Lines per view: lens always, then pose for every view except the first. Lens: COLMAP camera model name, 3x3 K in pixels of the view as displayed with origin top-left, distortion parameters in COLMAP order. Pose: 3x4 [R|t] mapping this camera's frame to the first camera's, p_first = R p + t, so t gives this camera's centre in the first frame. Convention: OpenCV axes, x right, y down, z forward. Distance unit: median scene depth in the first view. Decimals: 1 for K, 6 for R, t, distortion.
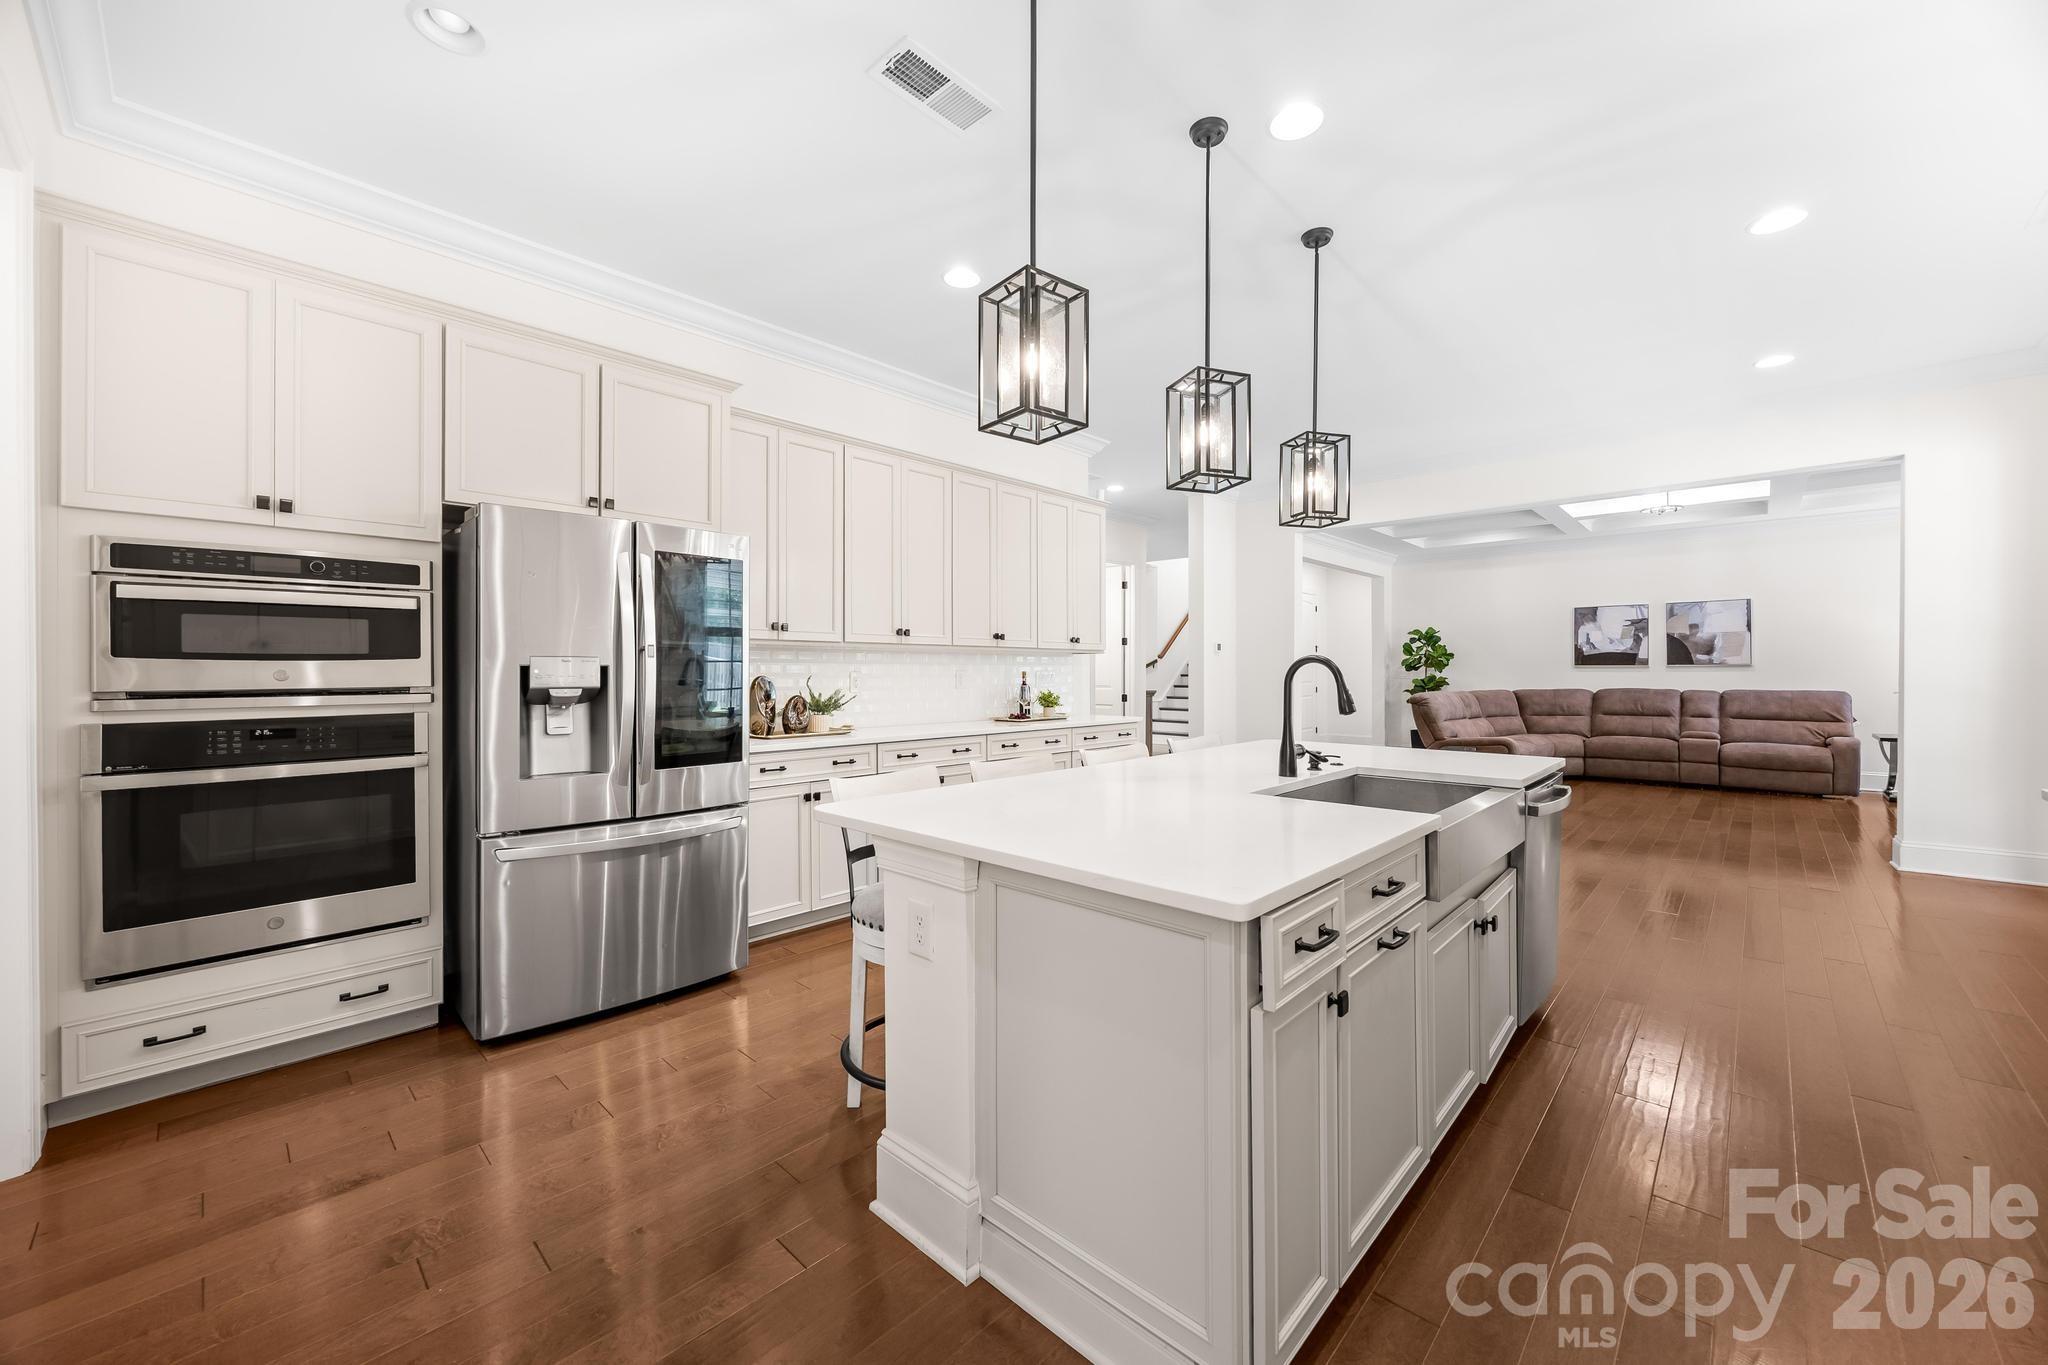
lens RADIAL K [[784.1, 0, 1018.6], [0, 784.1, 674.8], [0, 0, 1]] dist [-0.003669, -0.000546]
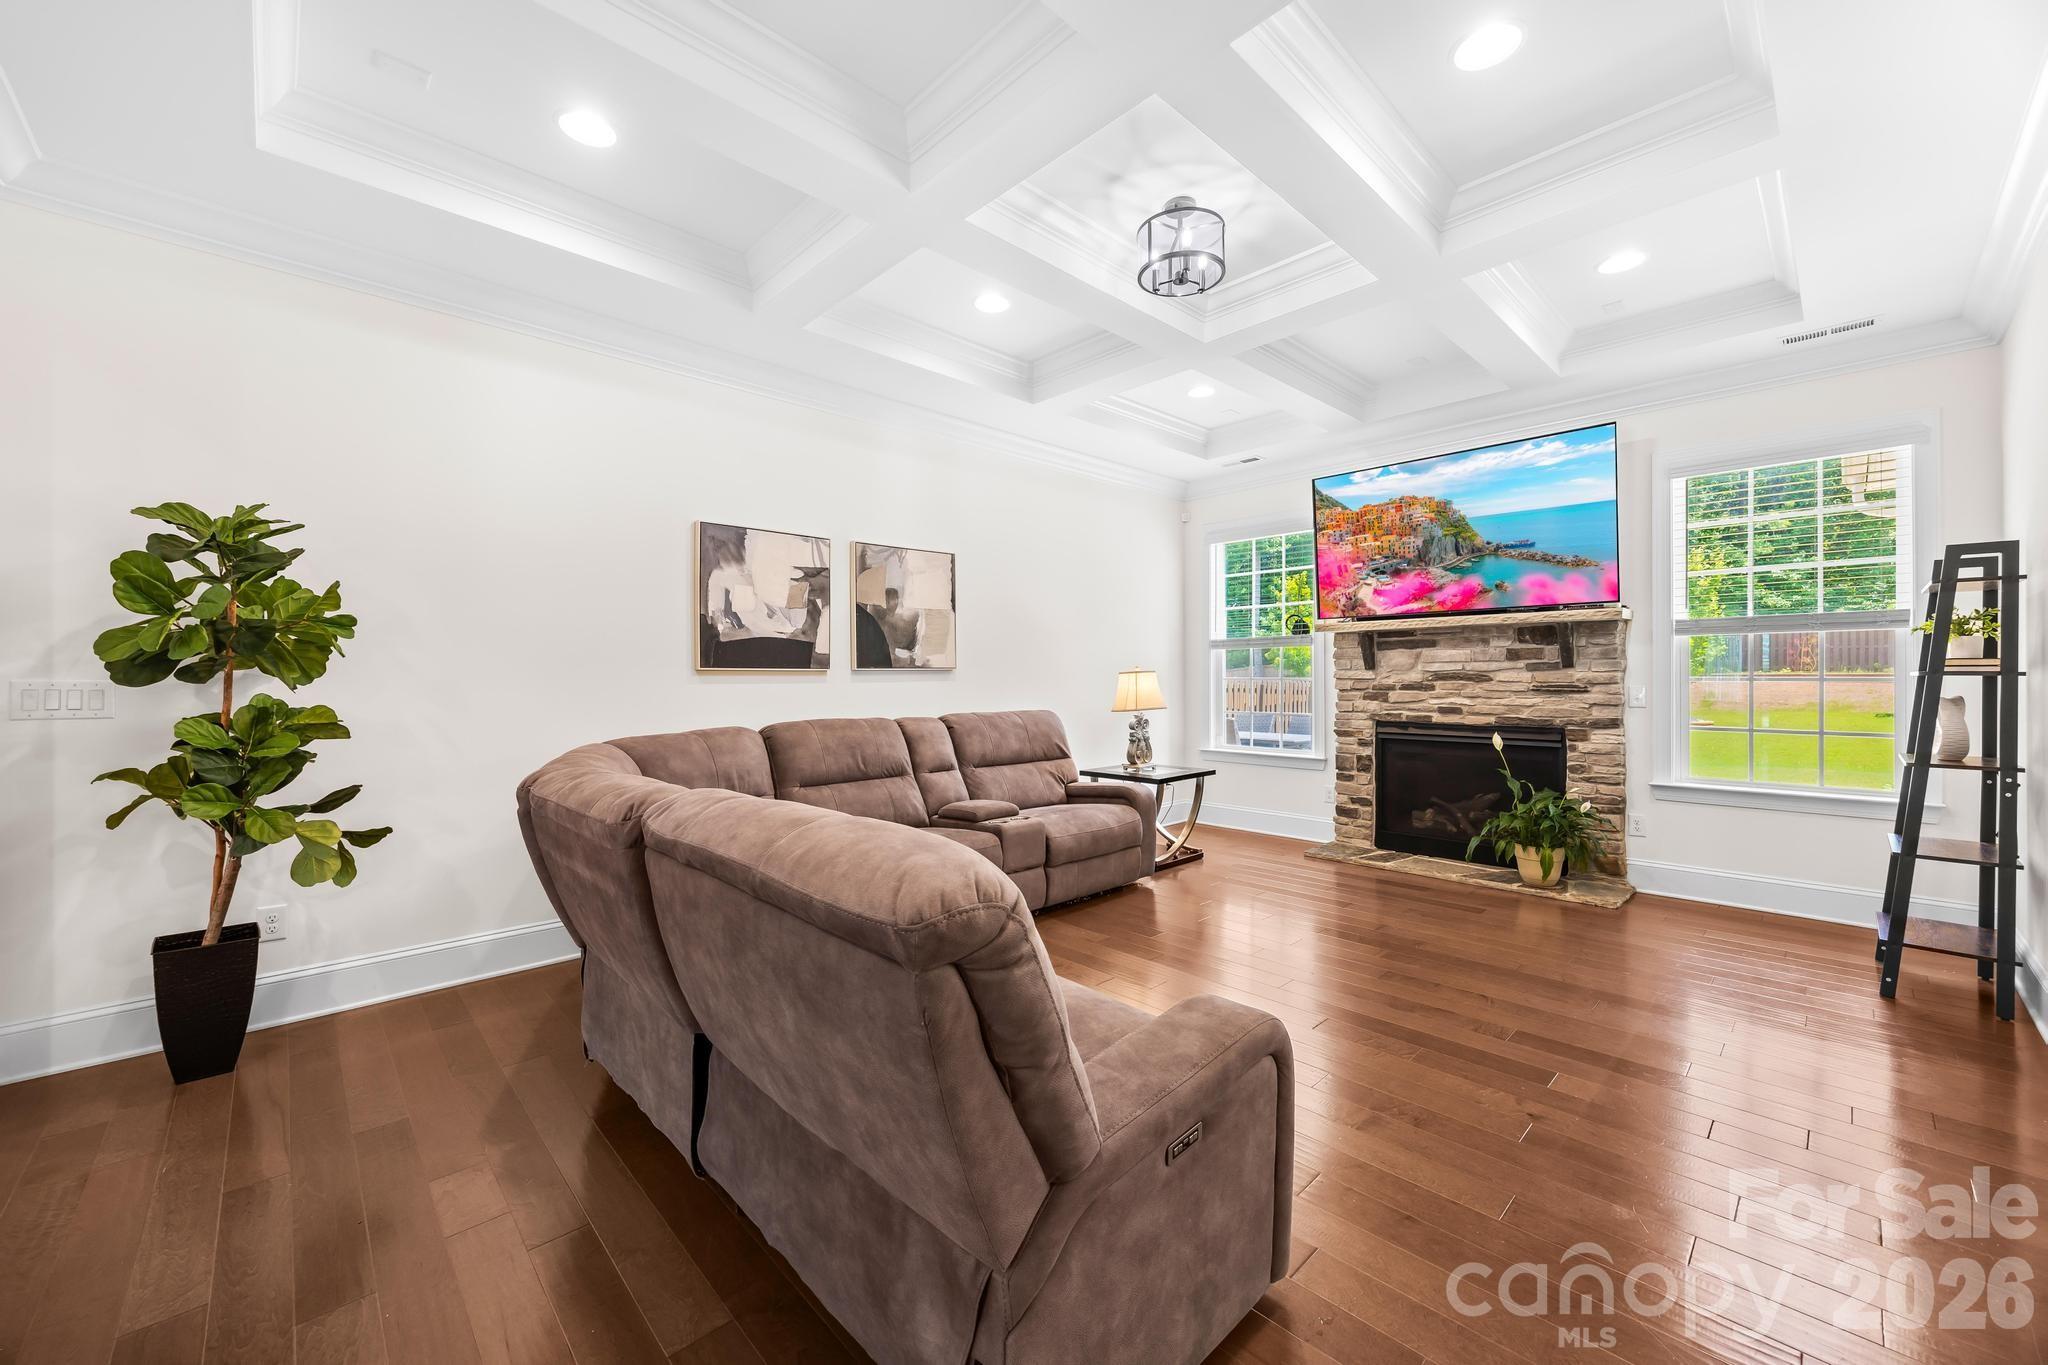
lens RADIAL K [[784.1, 0, 1014.0], [0, 784.1, 681.3], [0, 0, 1]] dist [-0.003669, -0.000546]
pose [[0.064607, -0.003180, 0.997906, 0.355654], [0.008650, 0.999959, 0.002627, -0.004984], [-0.997873, 0.008462, 0.064631, 0.893173]]
